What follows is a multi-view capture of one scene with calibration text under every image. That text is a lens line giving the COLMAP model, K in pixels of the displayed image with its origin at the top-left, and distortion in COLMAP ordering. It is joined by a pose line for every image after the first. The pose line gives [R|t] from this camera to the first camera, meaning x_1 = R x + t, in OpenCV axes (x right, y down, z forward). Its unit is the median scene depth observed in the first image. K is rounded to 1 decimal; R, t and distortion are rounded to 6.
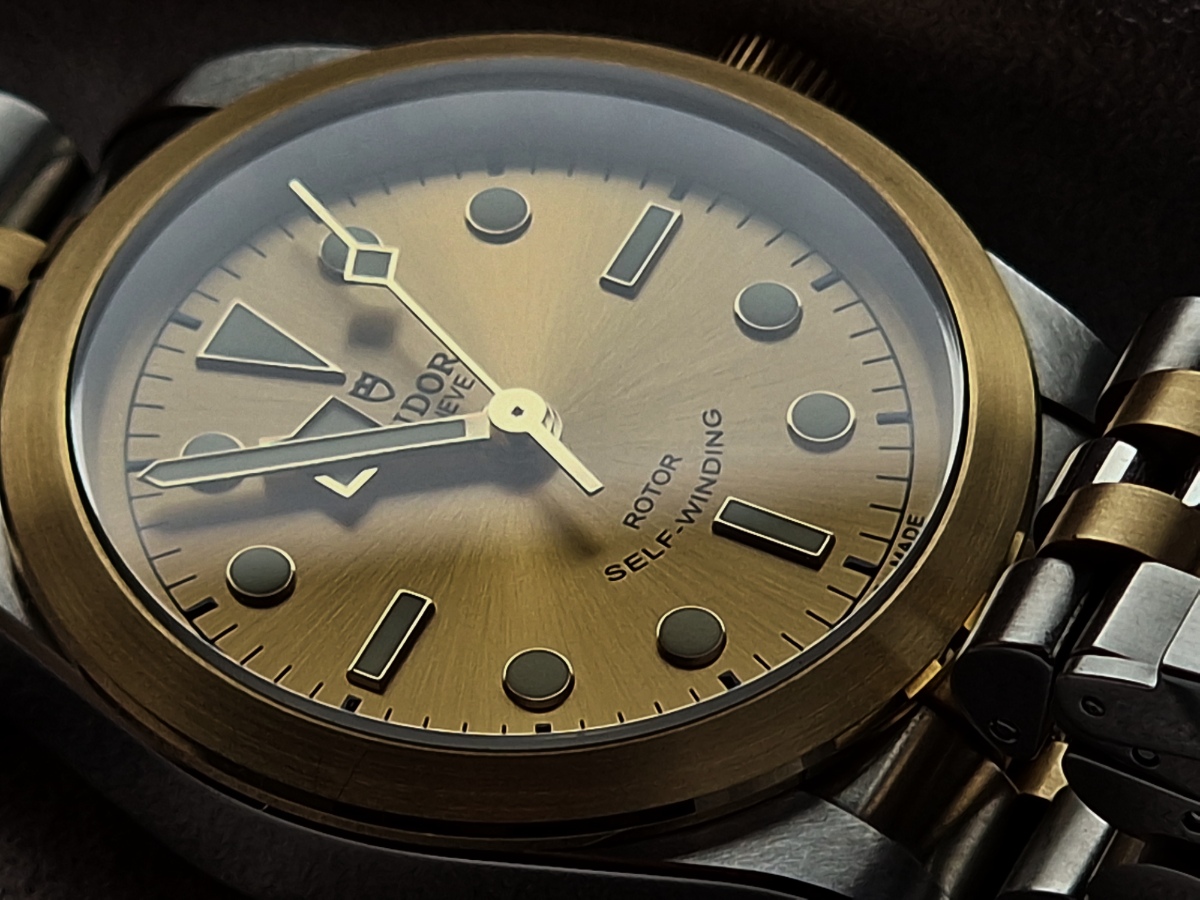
lens RADIAL K [[2432.1, 0, 600.0], [0, 2432.1, 450.0], [0, 0, 1]] dist [-0.203008, 1.527732]
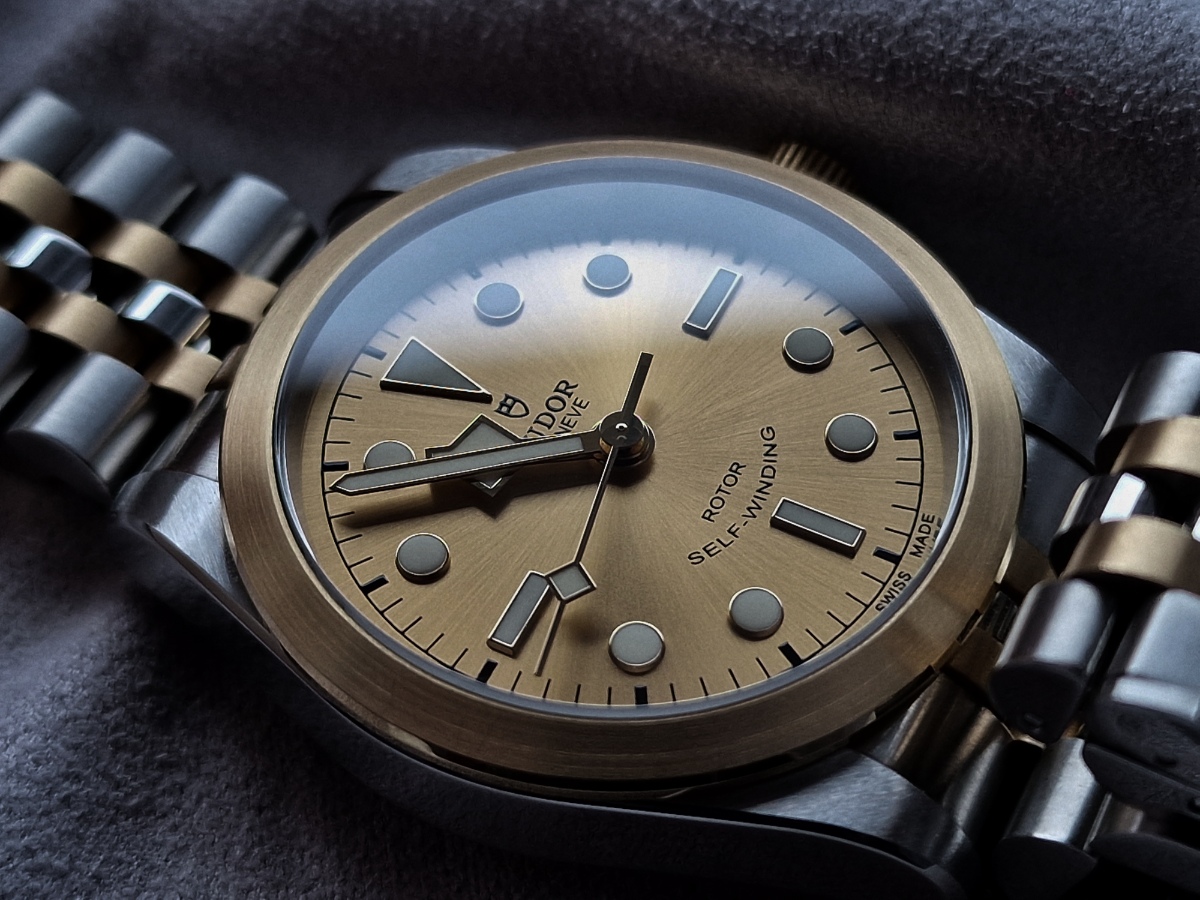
lens RADIAL K [[1261.5, 0, 600.0], [0, 1261.5, 450.0], [0, 0, 1]] dist [0.067529, -0.018599]
pose [[0.999204, 0.016544, -0.036297, -0.020256], [-0.014498, 0.998330, 0.055913, -0.041542], [0.037162, -0.055342, 0.997776, 0.311631]]
